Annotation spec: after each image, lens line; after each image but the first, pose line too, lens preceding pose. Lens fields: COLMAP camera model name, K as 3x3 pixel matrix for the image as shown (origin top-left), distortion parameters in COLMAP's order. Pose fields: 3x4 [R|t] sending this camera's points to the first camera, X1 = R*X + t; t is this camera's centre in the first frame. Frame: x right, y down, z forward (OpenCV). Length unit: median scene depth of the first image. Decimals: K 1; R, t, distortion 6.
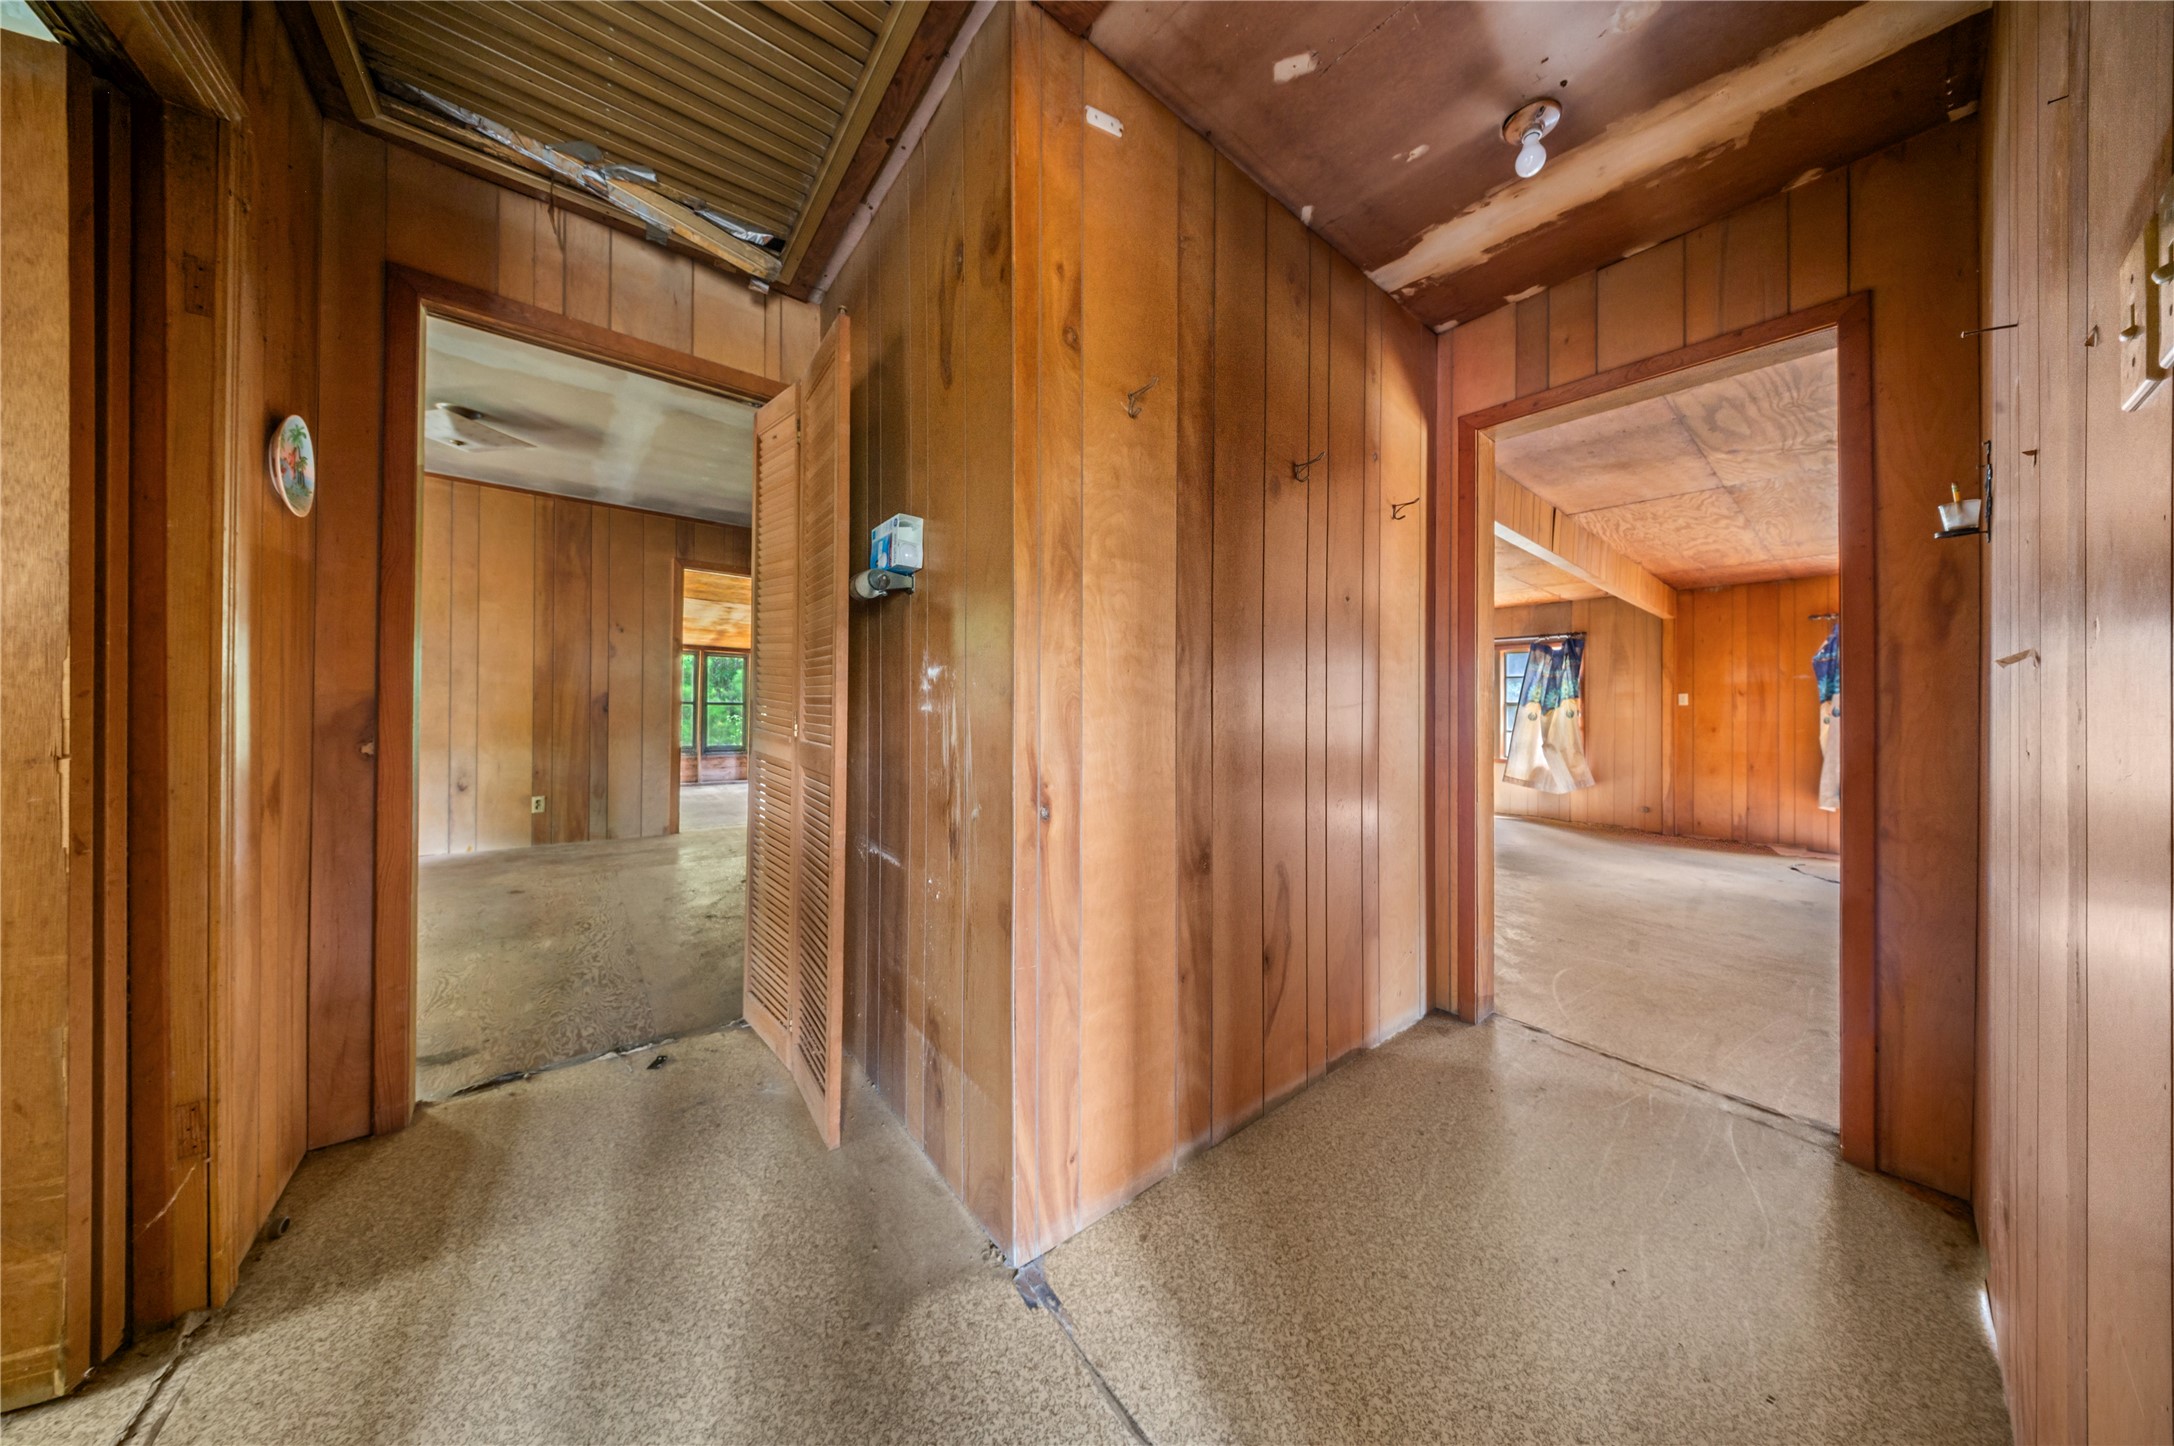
lens RADIAL K [[641.9, 0, 1080.5], [0, 641.9, 708.6], [0, 0, 1]] dist [0.001930, 0.000016]
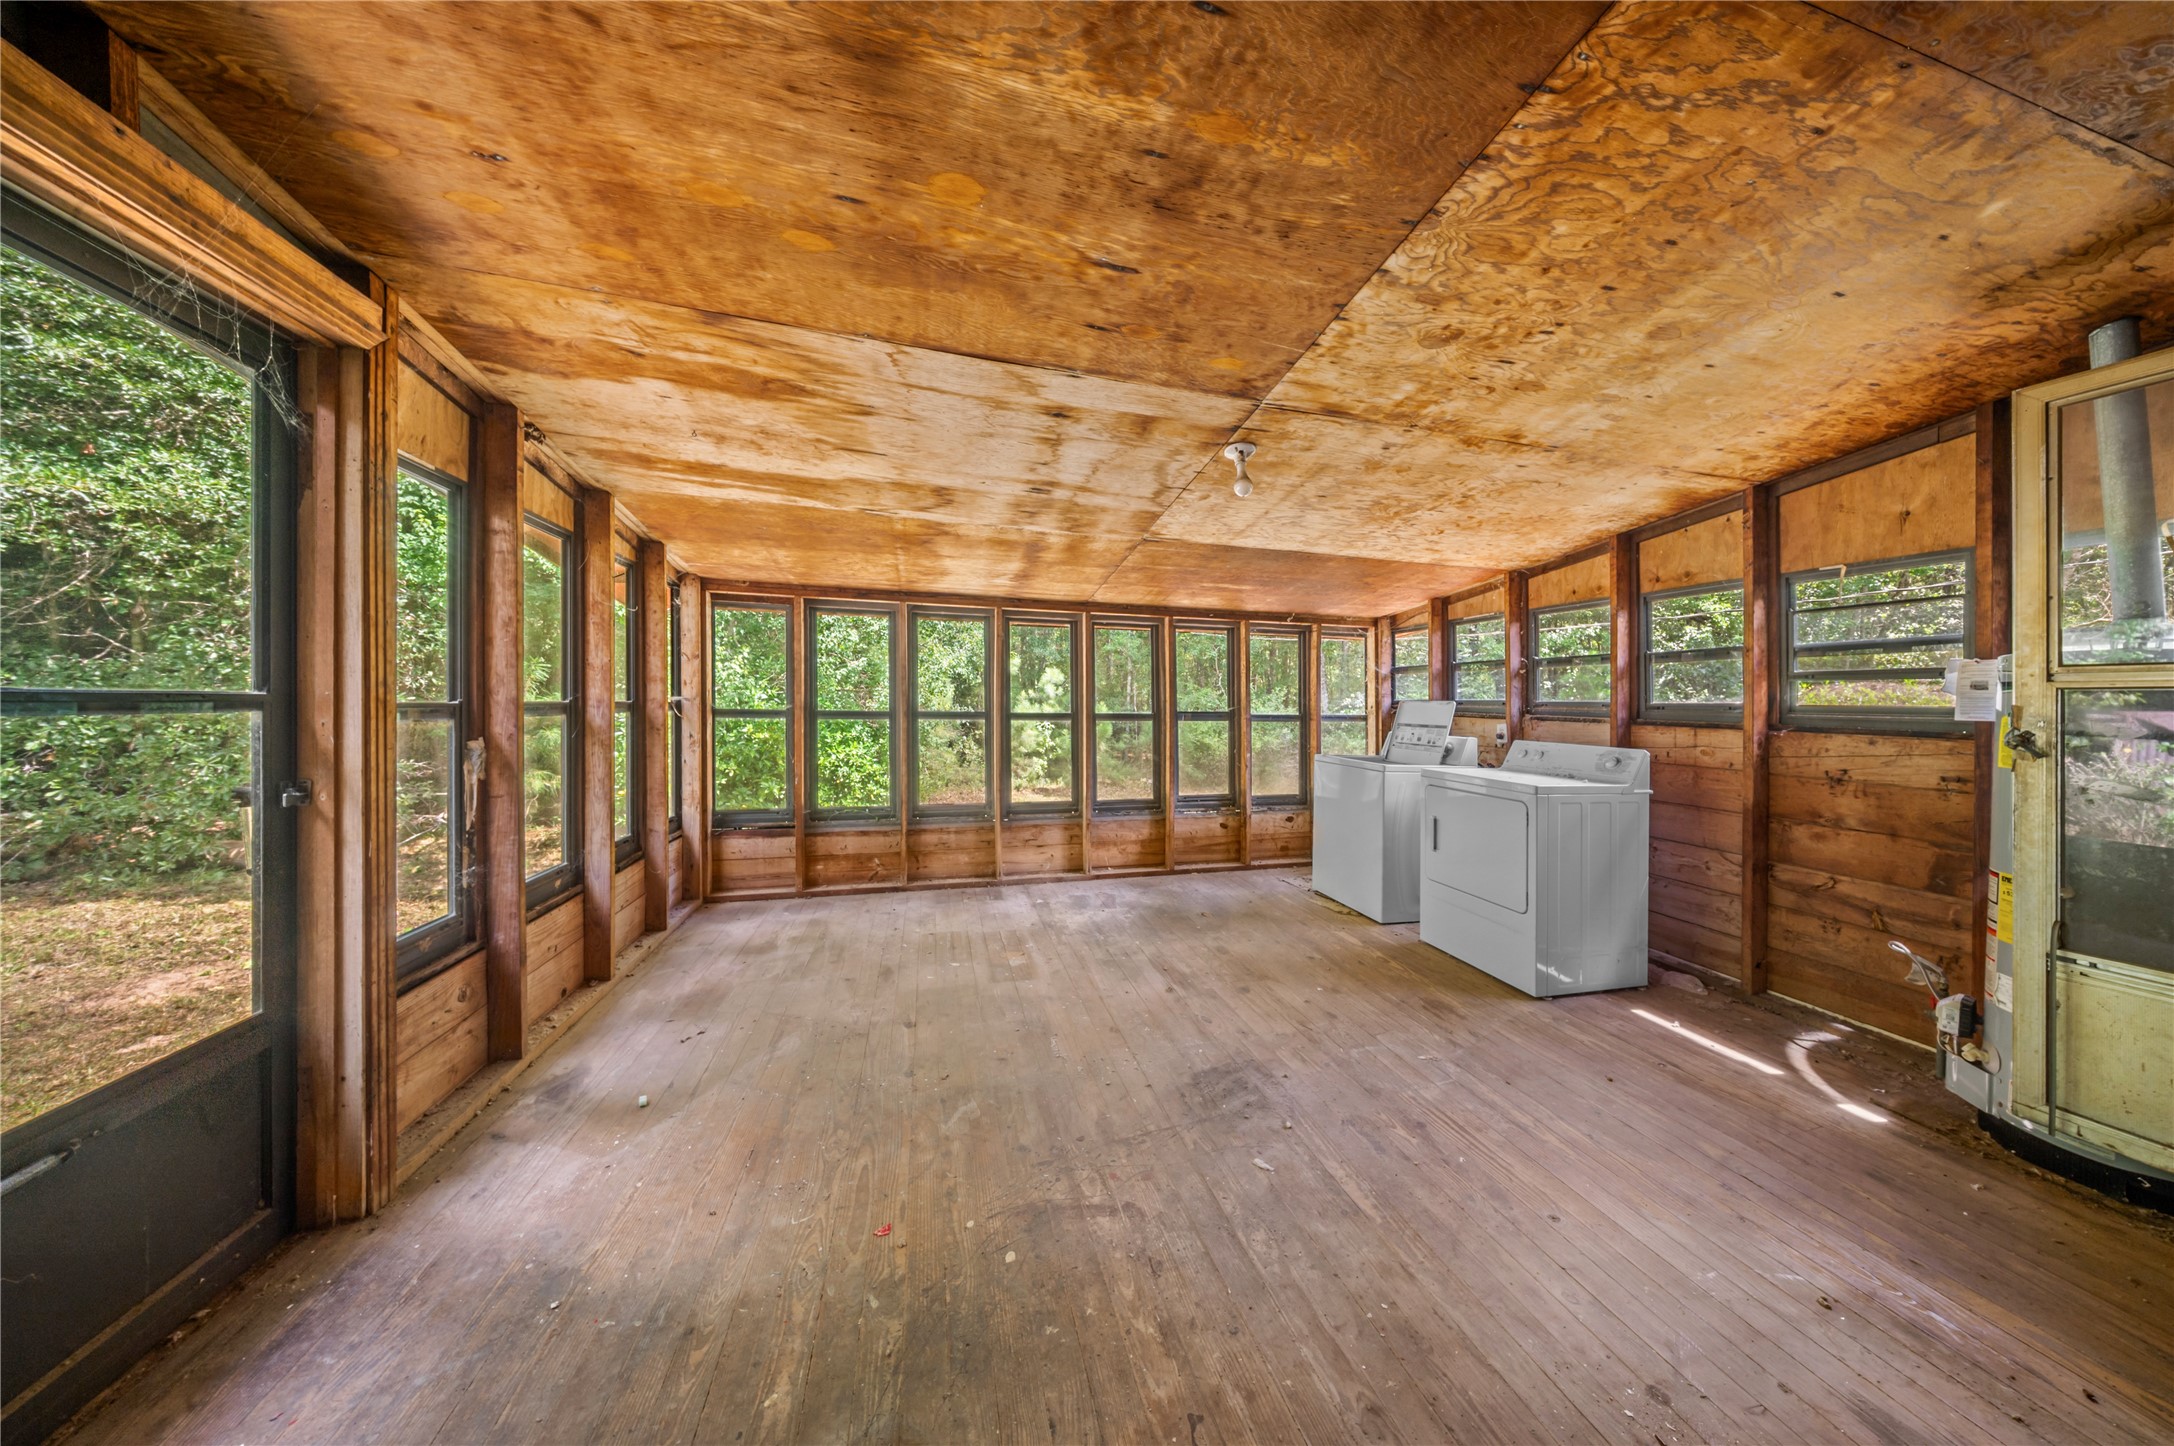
lens RADIAL K [[641.9, 0, 1097.8], [0, 641.9, 715.5], [0, 0, 1]] dist [0.001930, 0.000016]
pose [[0.915220, -0.008729, -0.402859, -0.354148], [0.008716, 0.999960, -0.001865, -0.010019], [0.402860, -0.001804, 0.915260, 0.635310]]
